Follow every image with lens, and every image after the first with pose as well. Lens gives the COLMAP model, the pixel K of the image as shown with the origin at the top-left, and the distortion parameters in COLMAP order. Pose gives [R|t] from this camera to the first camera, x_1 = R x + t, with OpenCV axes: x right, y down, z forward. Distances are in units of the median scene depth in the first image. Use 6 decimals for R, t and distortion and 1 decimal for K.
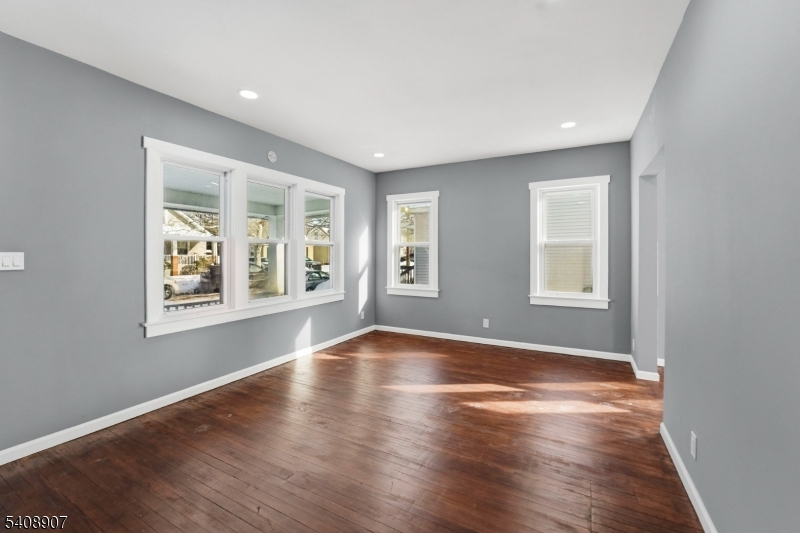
lens RADIAL K [[341.3, 0, 399.5], [0, 341.3, 256.8], [0, 0, 1]] dist [-0.020717, -0.000529]
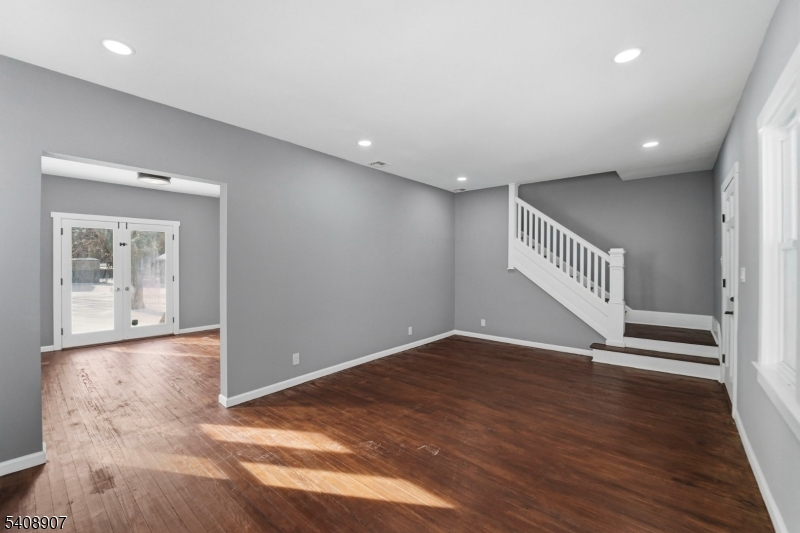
lens RADIAL K [[332.4, 0, 393.5], [0, 332.4, 264.6], [0, 0, 1]] dist [-0.024625, -0.000212]
pose [[-0.977535, -0.001033, 0.210770, -0.059913], [0.001144, 0.999947, 0.010206, -0.018915], [-0.210769, 0.010217, -0.977482, 1.147052]]
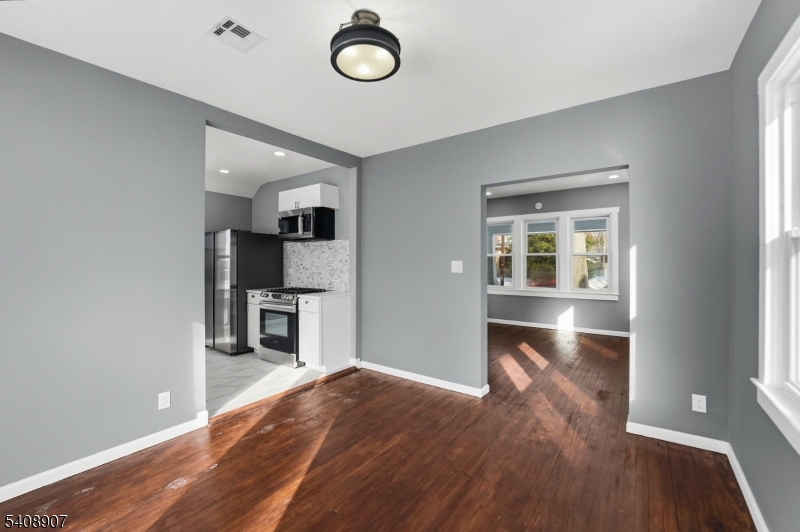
lens RADIAL K [[341.3, 0, 399.5], [0, 341.3, 256.3], [0, 0, 1]] dist [-0.020717, -0.000529]
pose [[-0.119745, -0.000698, -0.992804, 1.232089], [-0.008684, 0.999962, 0.000344, -0.024795], [0.992767, 0.008662, -0.119746, 0.436684]]
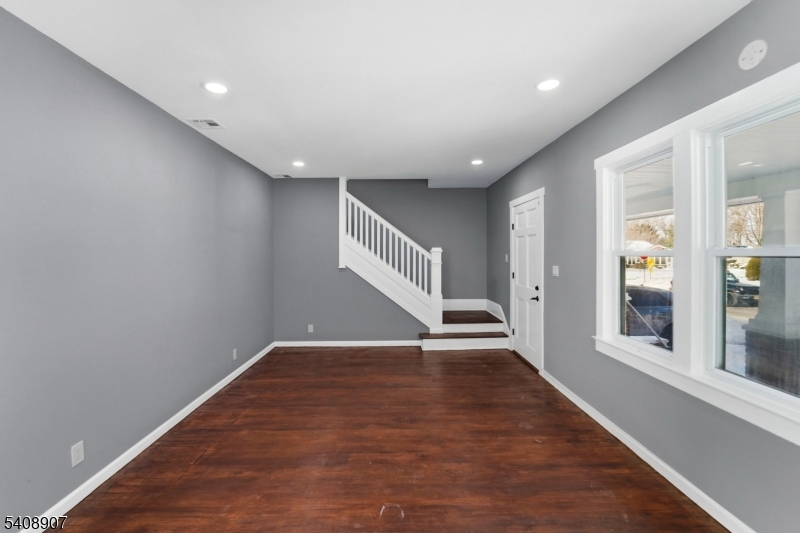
lens RADIAL K [[341.3, 0, 399.5], [0, 341.3, 256.8], [0, 0, 1]] dist [-0.020717, -0.000529]
pose [[-0.870606, 0.010346, -0.491872, 0.188586], [0.004558, 0.999906, 0.012965, -0.041902], [0.491960, 0.009046, -0.870571, 0.989985]]
